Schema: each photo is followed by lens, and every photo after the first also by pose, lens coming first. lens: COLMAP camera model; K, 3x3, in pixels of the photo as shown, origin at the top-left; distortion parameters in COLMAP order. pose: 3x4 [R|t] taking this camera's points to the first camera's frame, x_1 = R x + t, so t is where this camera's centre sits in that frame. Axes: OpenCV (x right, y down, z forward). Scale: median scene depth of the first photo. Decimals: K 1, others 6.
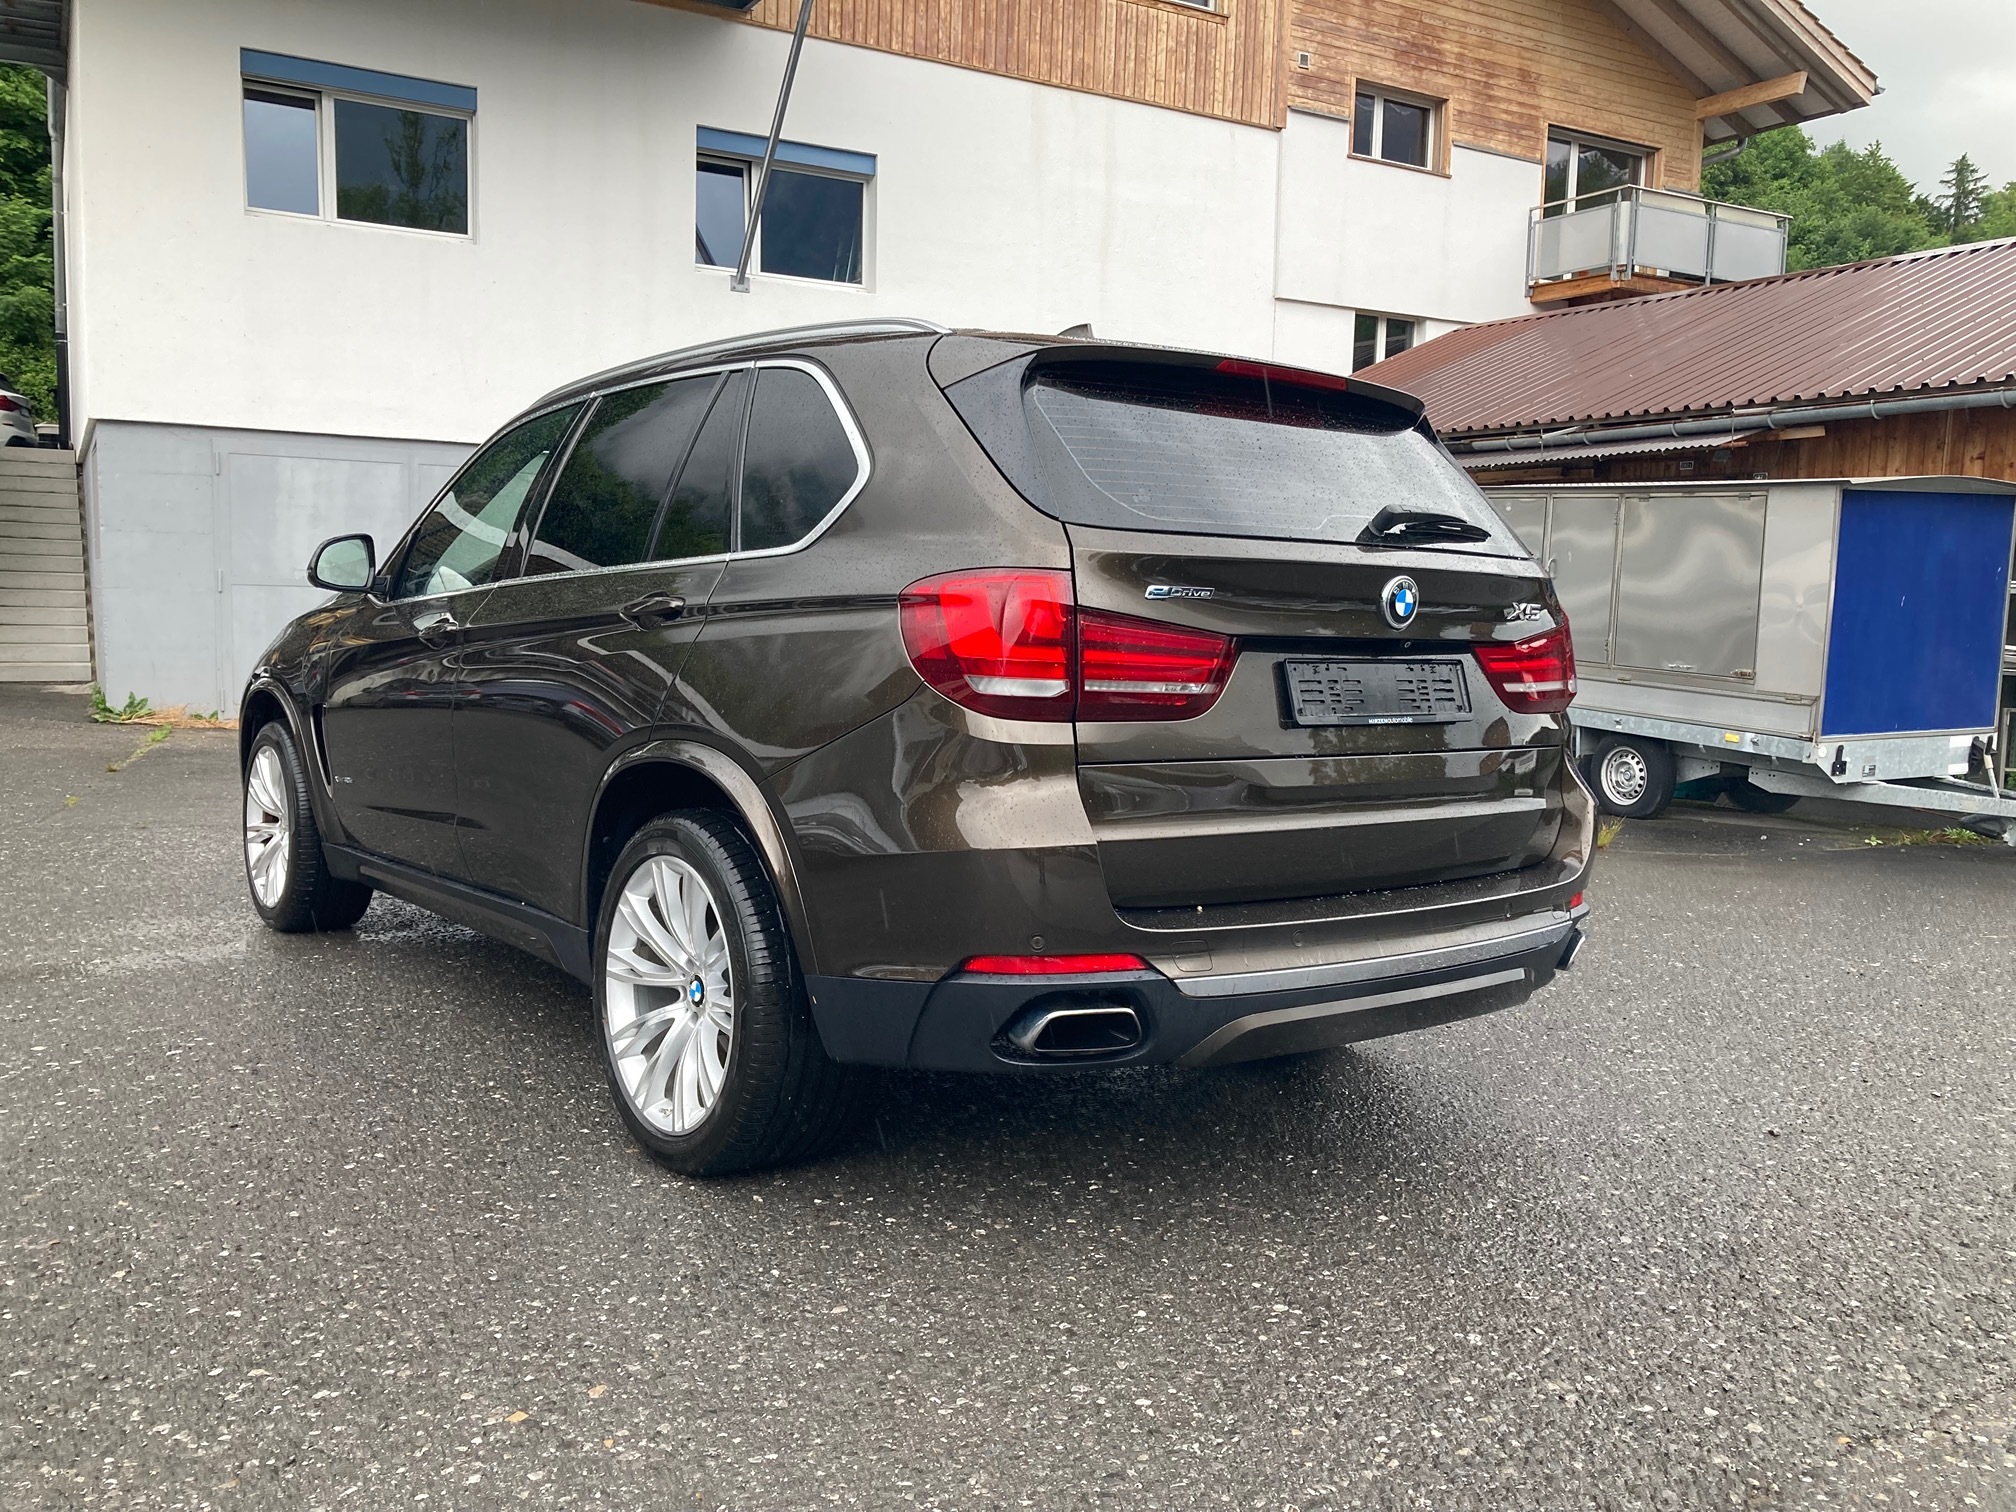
lens RADIAL K [[1620.5, 0, 994.4], [0, 1620.5, 745.9], [0, 0, 1]] dist [0.010441, 0.017352]
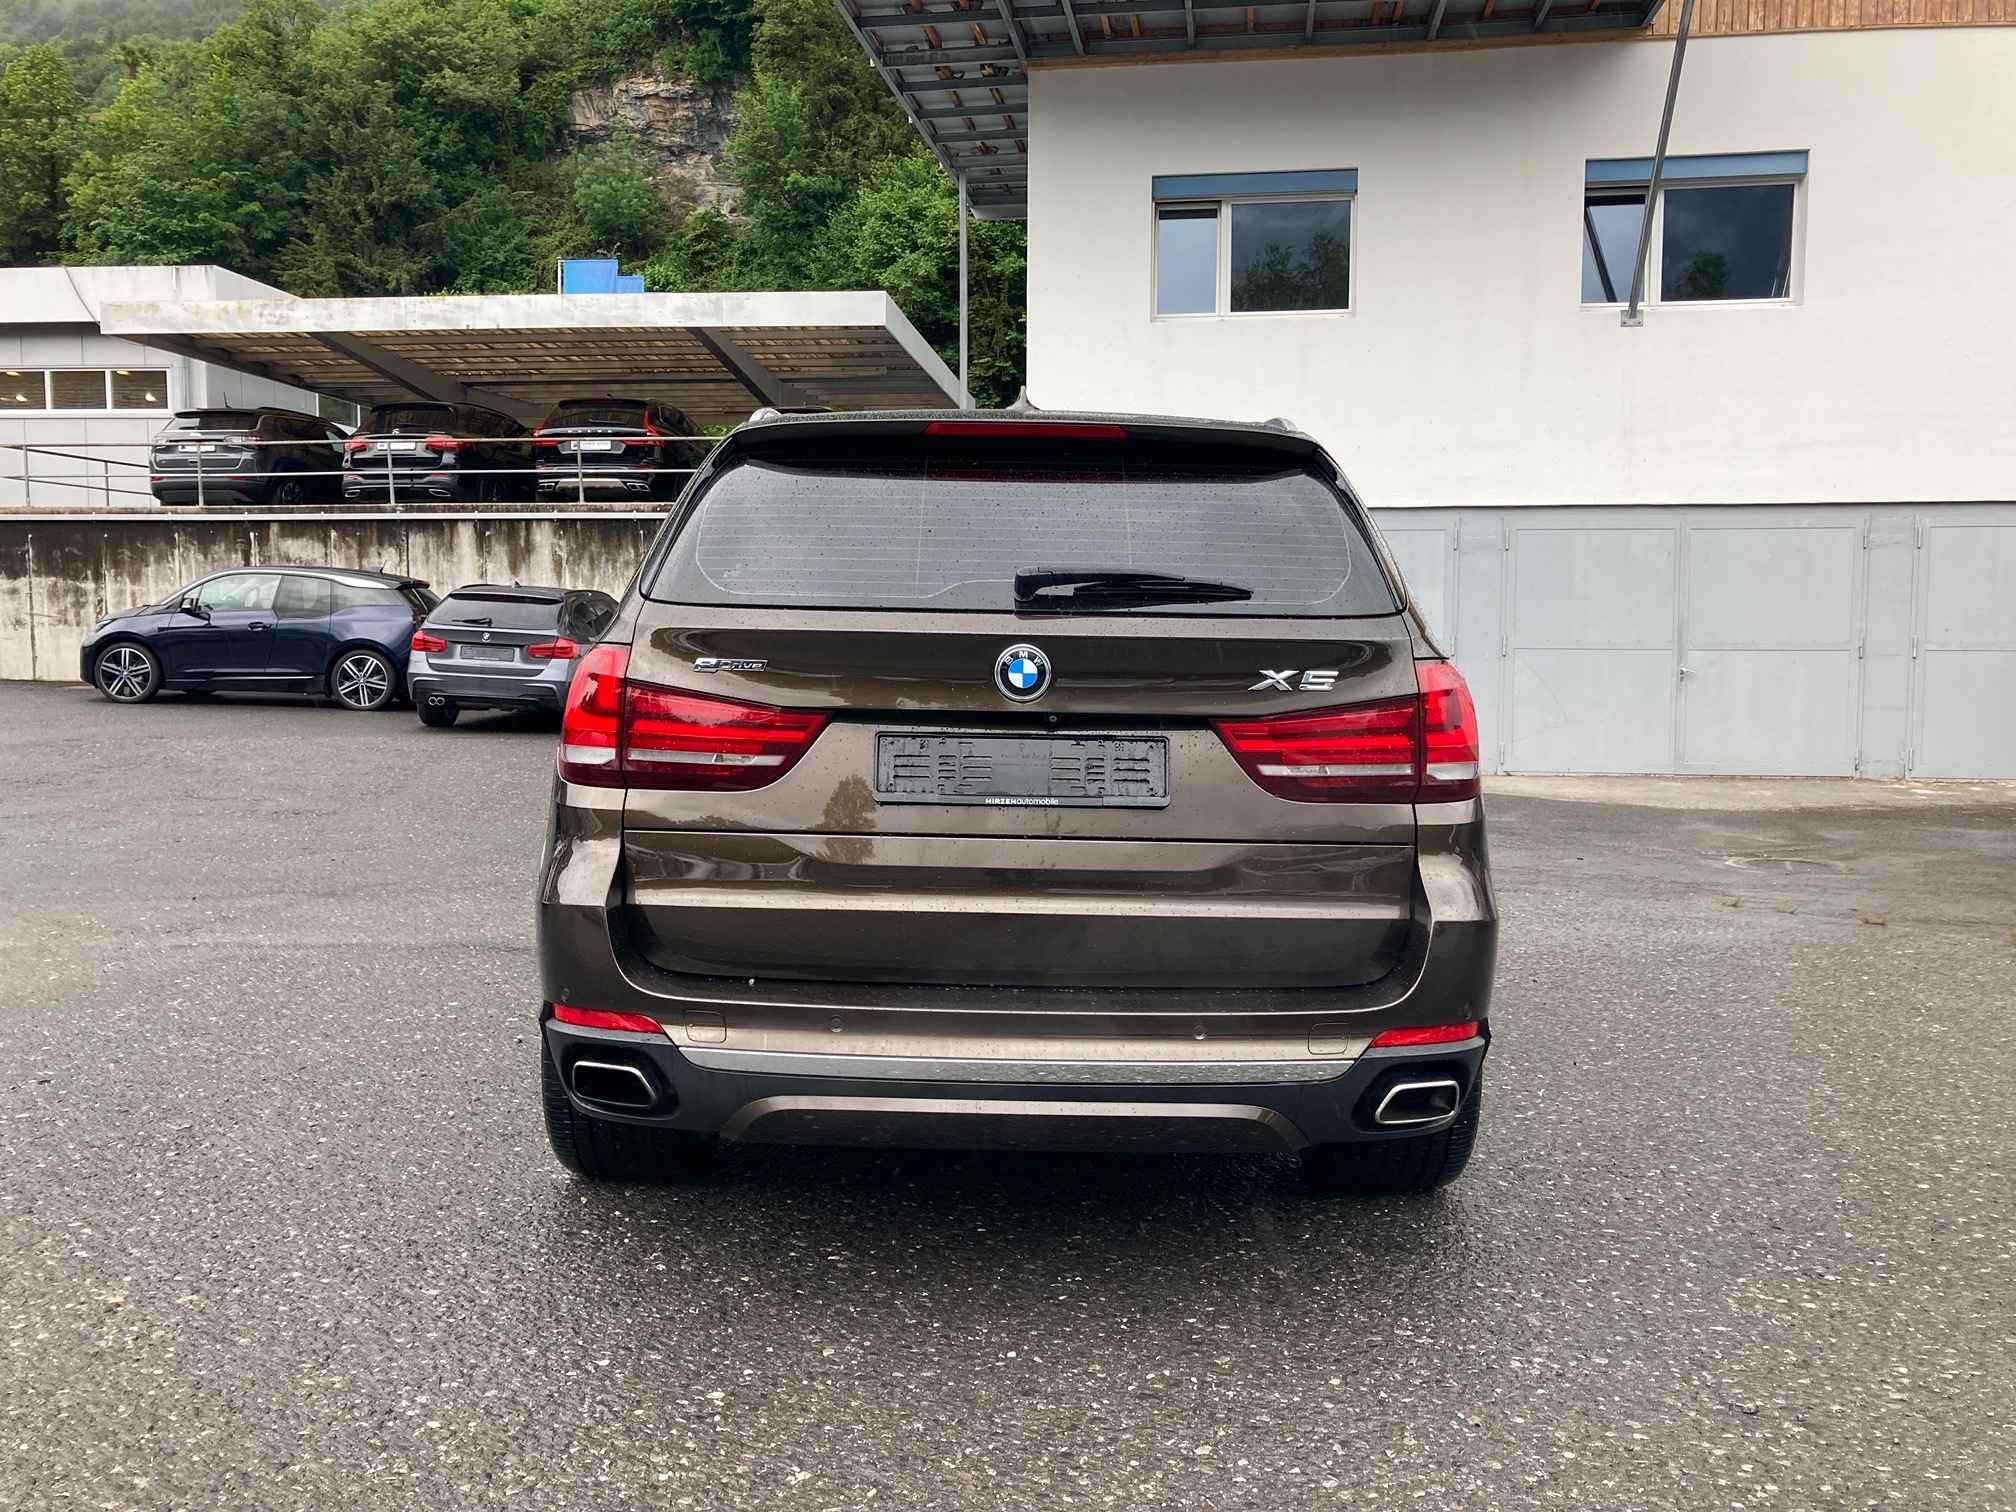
lens RADIAL K [[1619.1, 0, 1008.0], [0, 1619.1, 756.0], [0, 0, 1]] dist [0.024195, -0.009689]
pose [[0.795725, 0.027999, -0.605010, 0.154062], [-0.044549, 0.998931, -0.012363, -0.005881], [0.604017, 0.036790, 0.796122, 0.053579]]
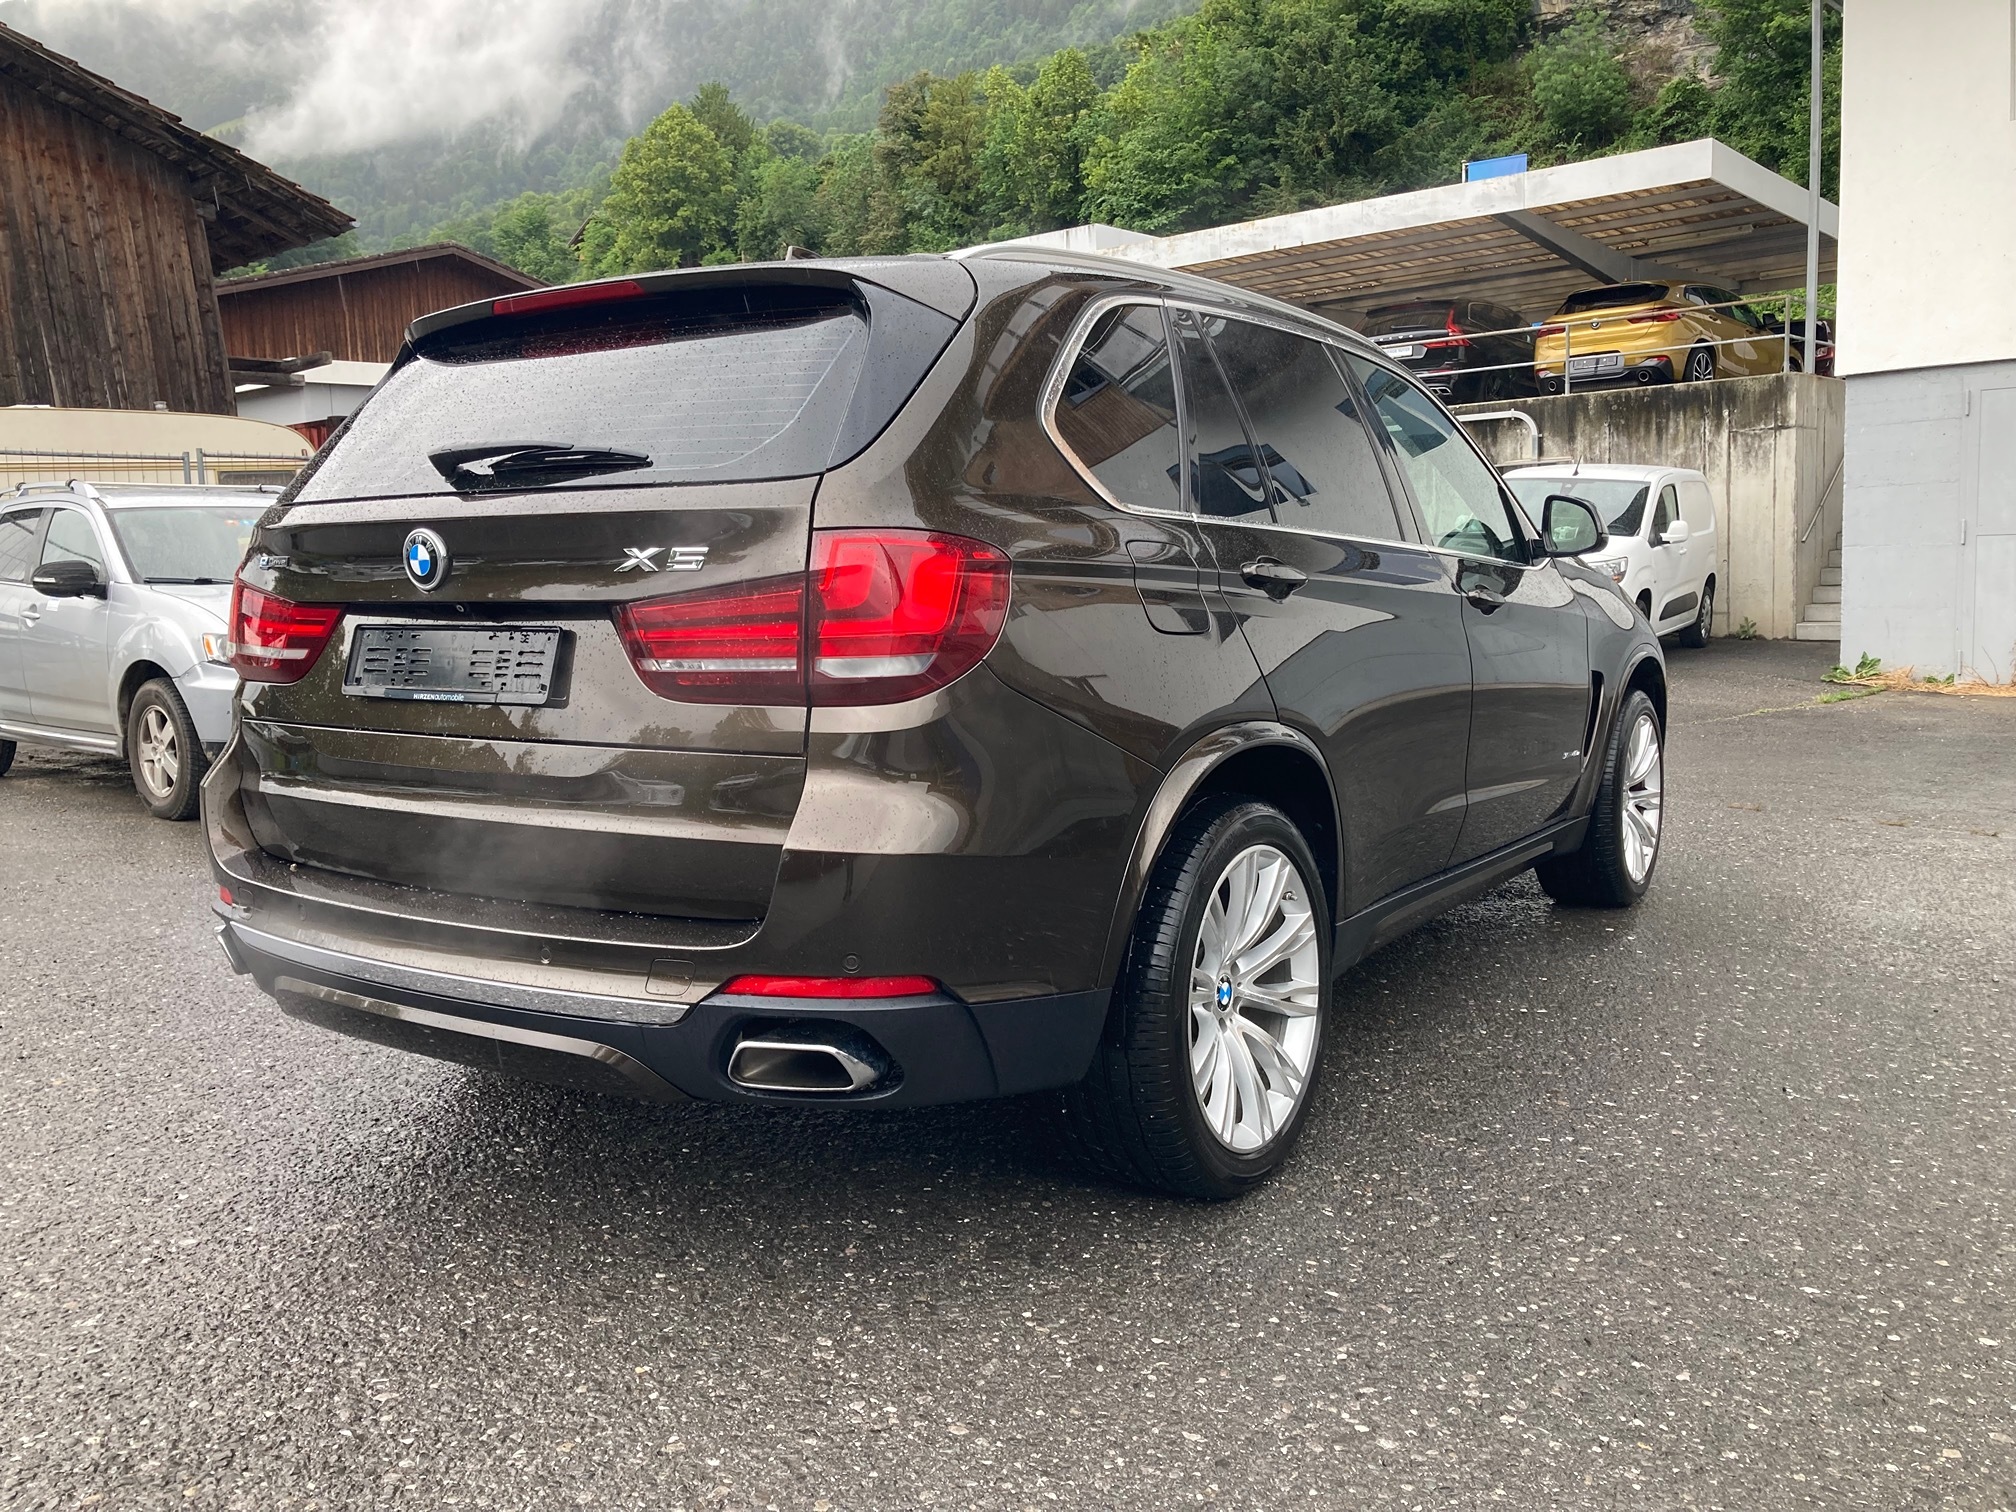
lens RADIAL K [[1620.5, 0, 994.4], [0, 1620.5, 745.9], [0, 0, 1]] dist [0.010441, 0.017352]
pose [[0.333240, 0.074741, -0.939875, 0.226470], [-0.050433, 0.996839, 0.061390, -0.011264], [0.941492, 0.026943, 0.335956, 0.193890]]
